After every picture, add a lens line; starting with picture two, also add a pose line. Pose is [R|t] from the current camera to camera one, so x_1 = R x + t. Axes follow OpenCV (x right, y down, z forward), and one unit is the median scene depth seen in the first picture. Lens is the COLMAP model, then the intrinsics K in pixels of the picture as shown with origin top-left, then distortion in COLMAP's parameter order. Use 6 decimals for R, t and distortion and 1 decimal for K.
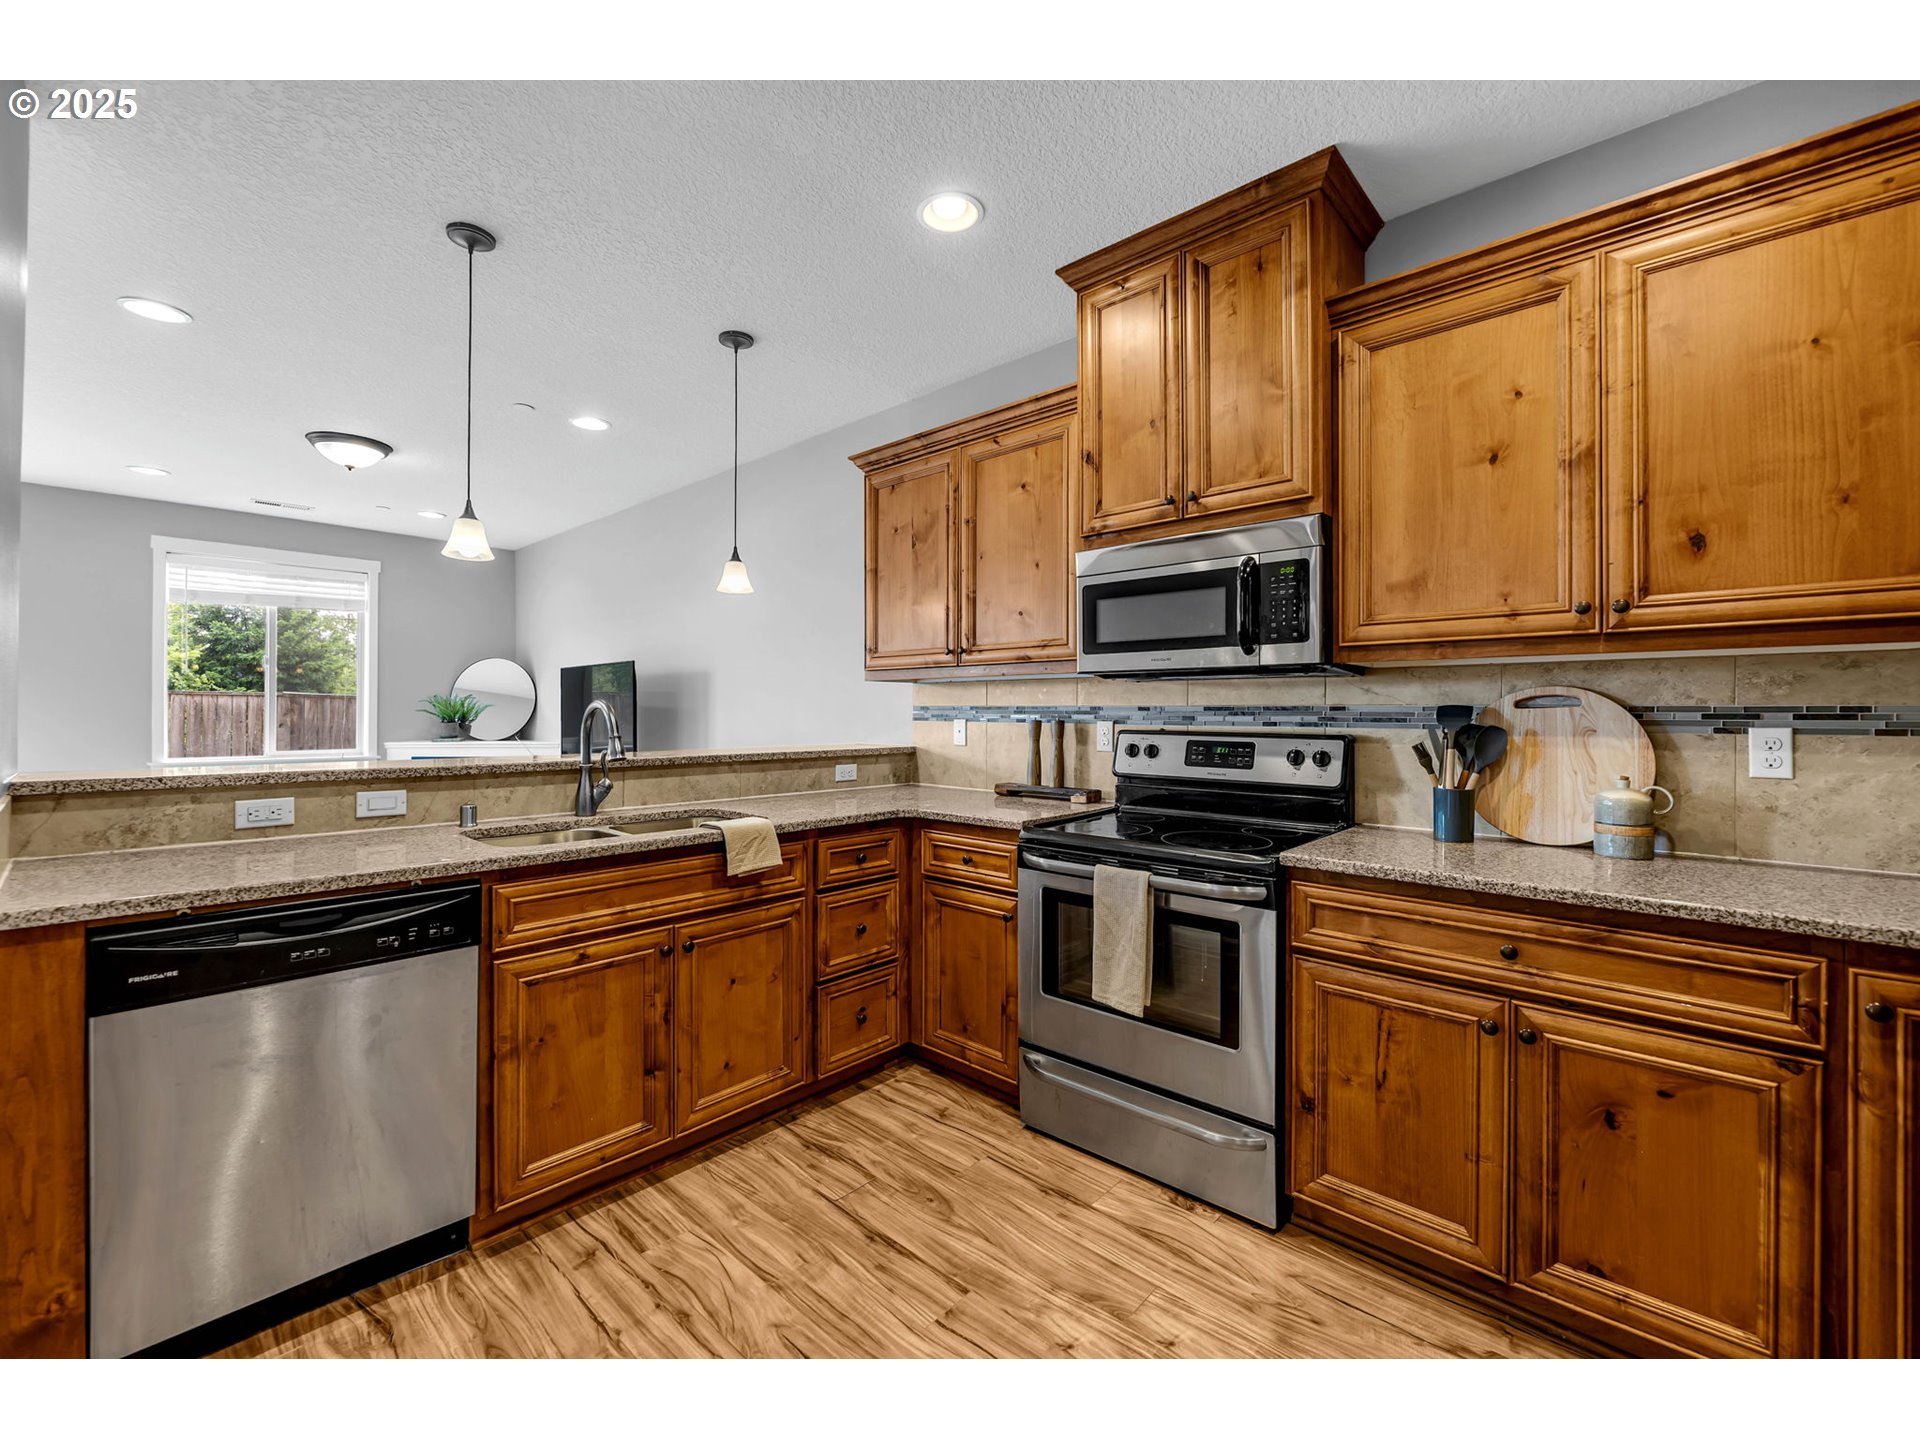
lens RADIAL K [[799.2, 0, 954.5], [0, 799.2, 712.6], [0, 0, 1]] dist [-0.002569, -0.001038]
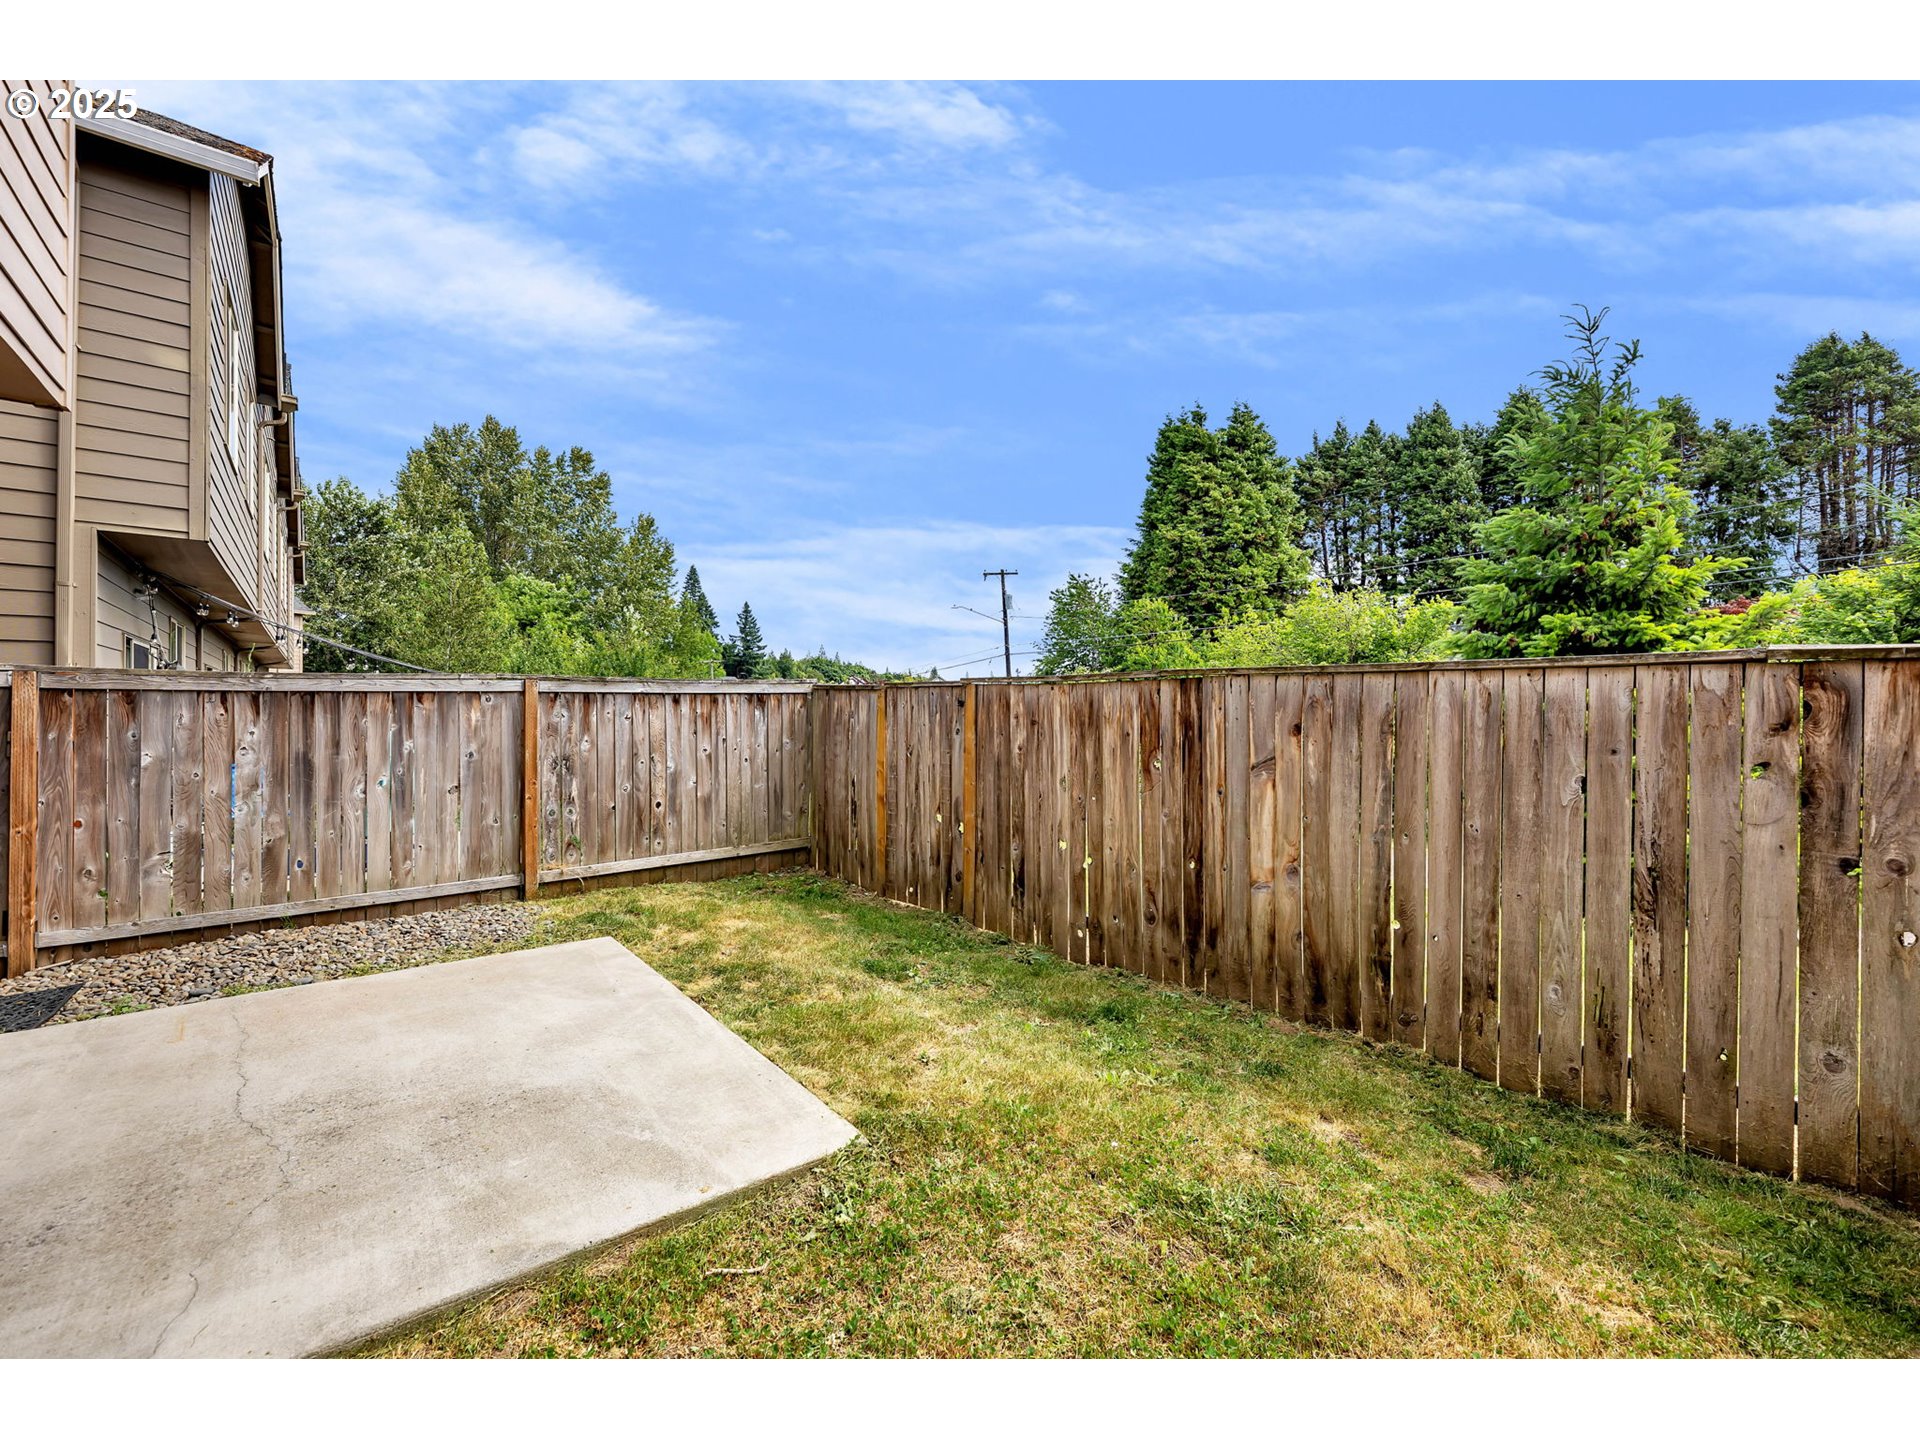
lens RADIAL K [[781.7, 0, 952.4], [0, 781.7, 708.2], [0, 0, 1]] dist [-0.009363, 0.000283]
pose [[-0.145554, -0.005015, -0.989338, -2.609583], [-0.001359, 0.999987, -0.004869, -0.014972], [0.989349, 0.000635, -0.145559, 3.692714]]
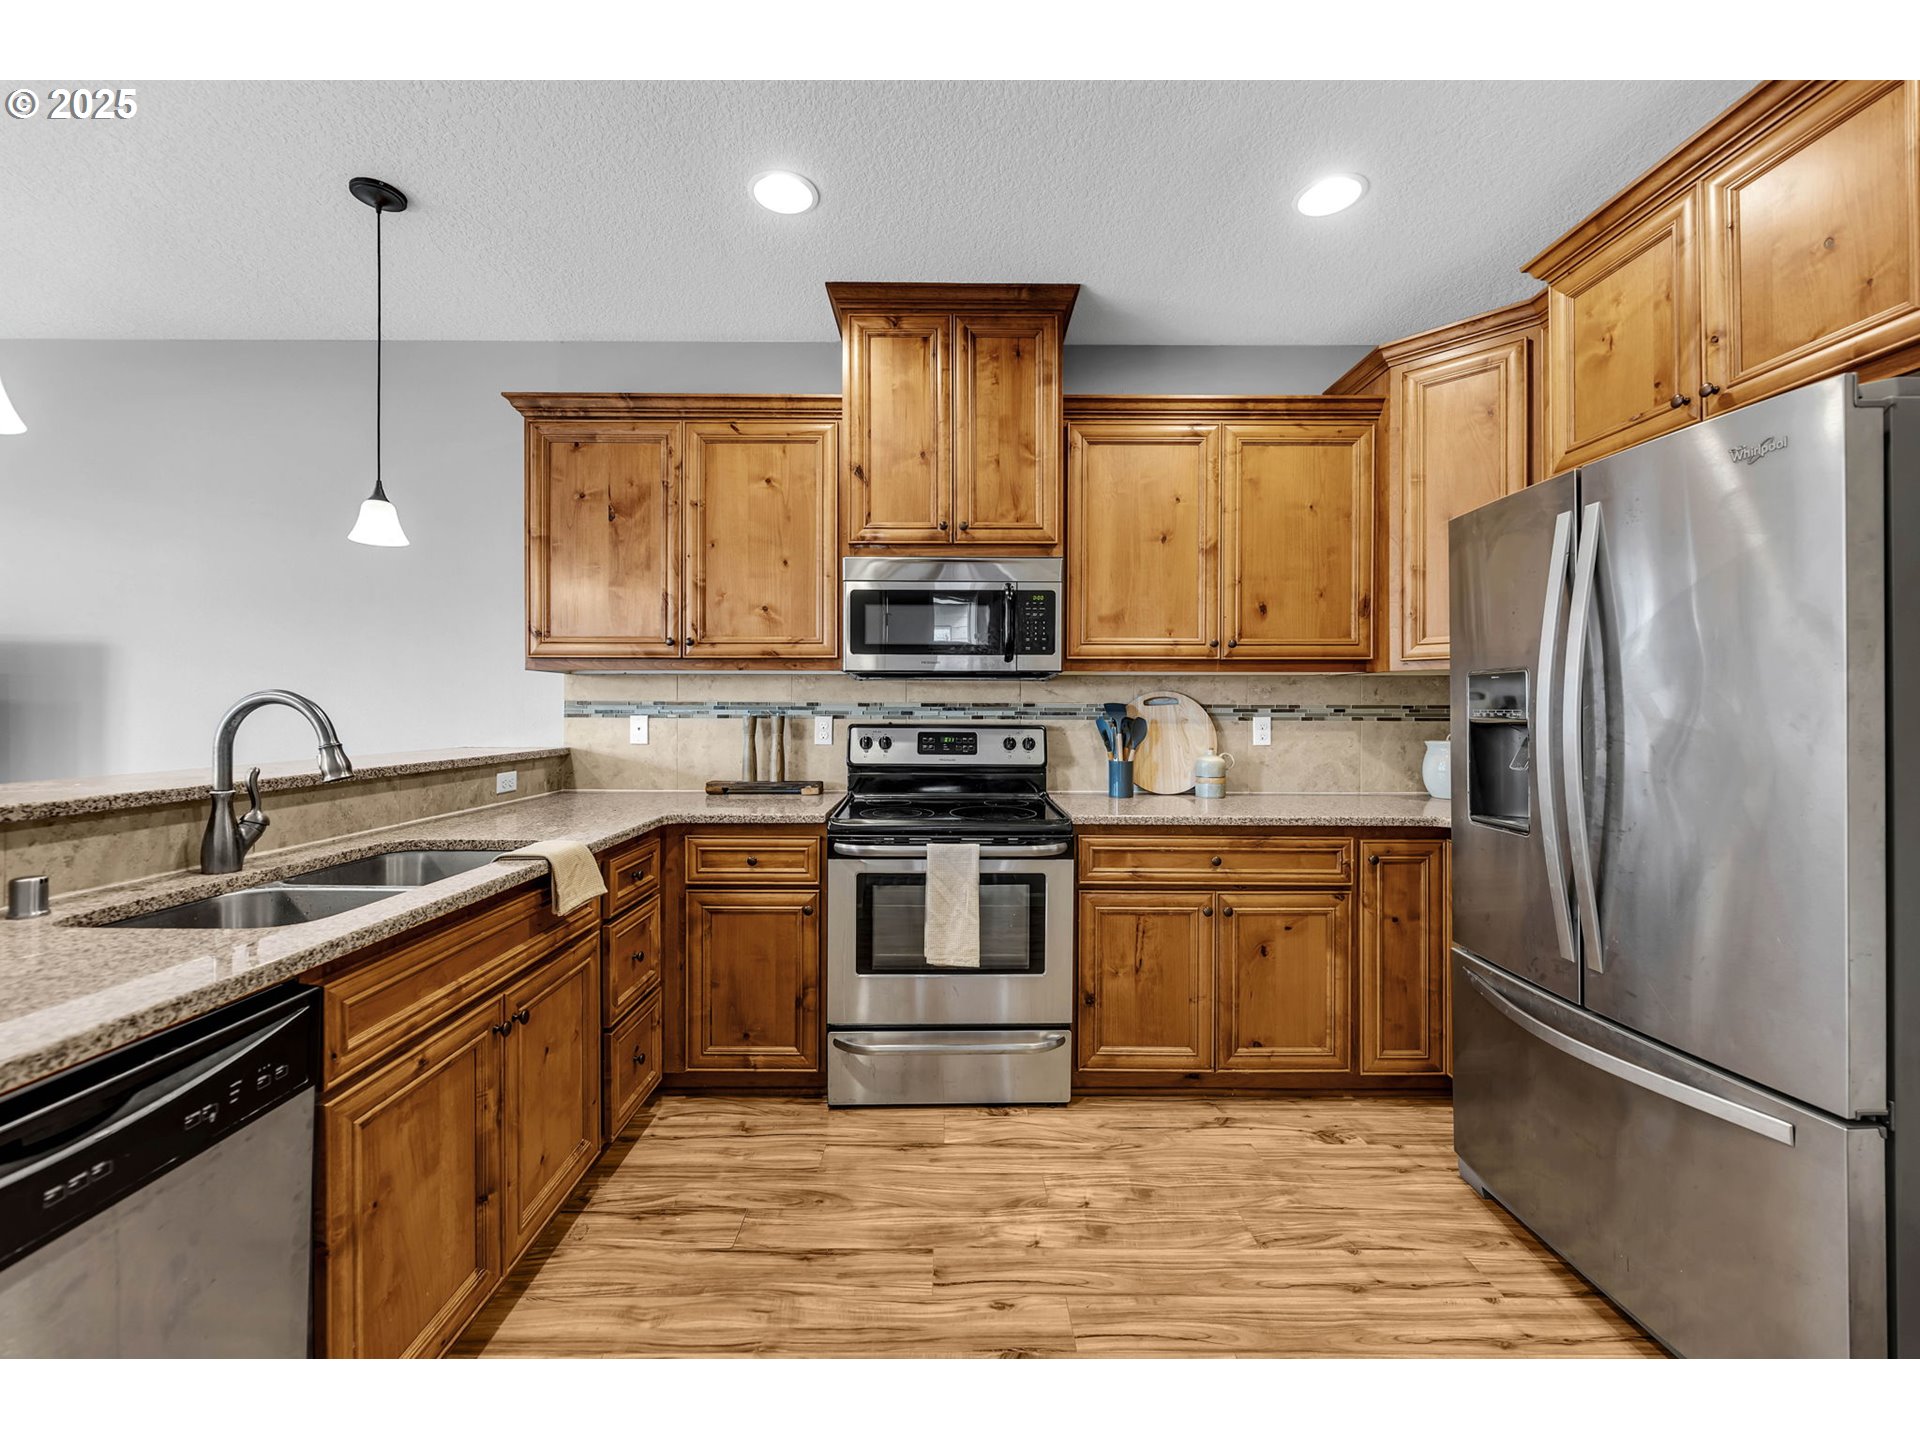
lens RADIAL K [[770.3, 0, 953.2], [0, 770.3, 713.8], [0, 0, 1]] dist [0.000796, -0.000099]
pose [[0.730338, -0.005706, 0.683062, -0.533860], [-0.000385, 0.999962, 0.008764, -0.002268], [-0.683085, -0.006663, 0.730308, 0.185128]]
